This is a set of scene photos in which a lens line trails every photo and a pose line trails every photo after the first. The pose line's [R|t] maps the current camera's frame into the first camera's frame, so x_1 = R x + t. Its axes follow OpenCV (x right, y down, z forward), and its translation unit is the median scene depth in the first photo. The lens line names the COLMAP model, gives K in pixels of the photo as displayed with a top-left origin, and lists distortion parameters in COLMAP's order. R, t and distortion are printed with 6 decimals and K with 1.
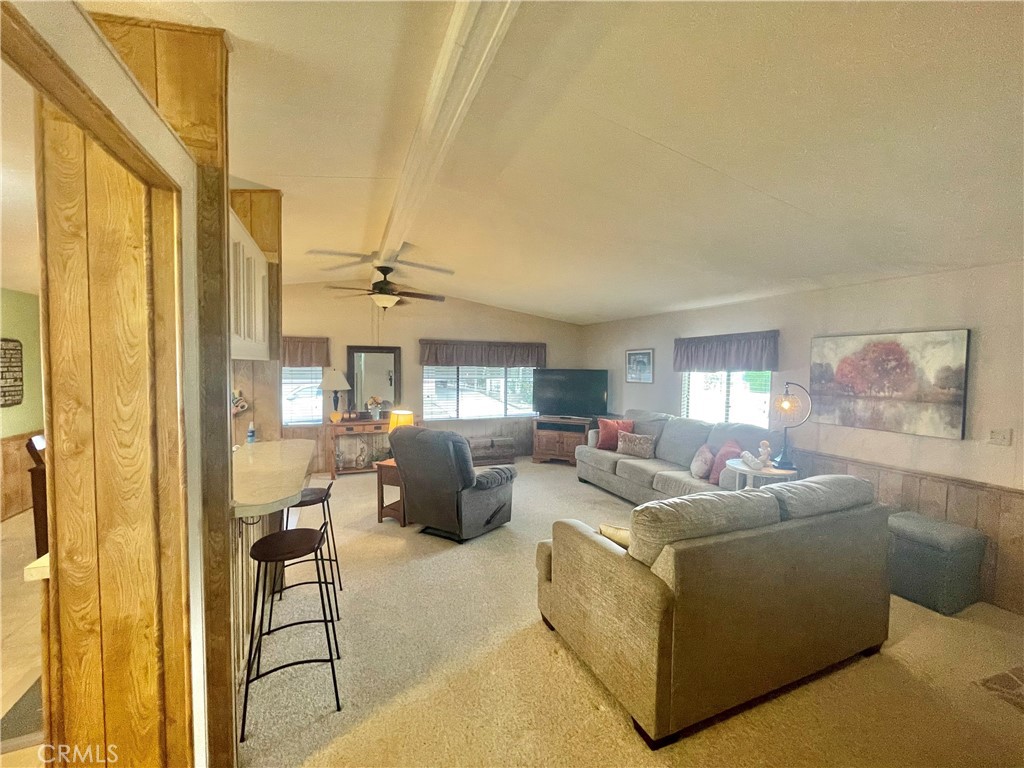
lens RADIAL K [[414.6, 0, 509.4], [0, 414.6, 386.7], [0, 0, 1]] dist [-0.001185, 0.000061]
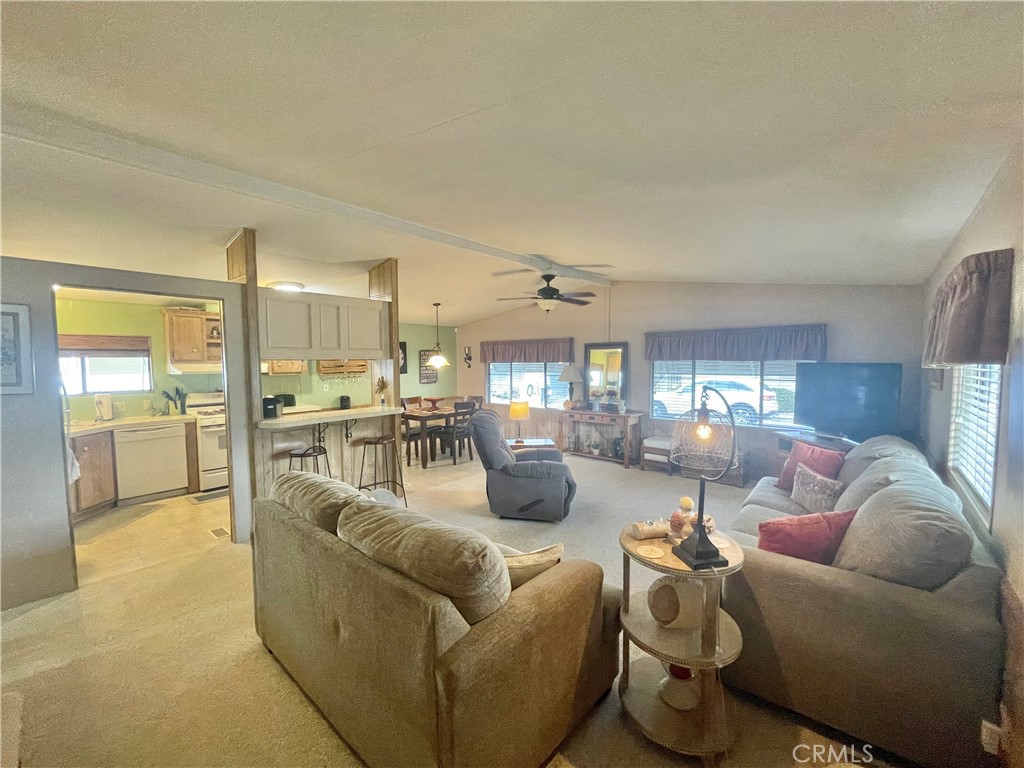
lens RADIAL K [[414.6, 0, 511.1], [0, 414.6, 384.9], [0, 0, 1]] dist [-0.001185, 0.000061]
pose [[0.464713, 0.041684, -0.884480, 0.680952], [-0.034022, 0.998994, 0.029205, -0.015035], [0.884808, 0.016519, 0.465664, 0.379779]]
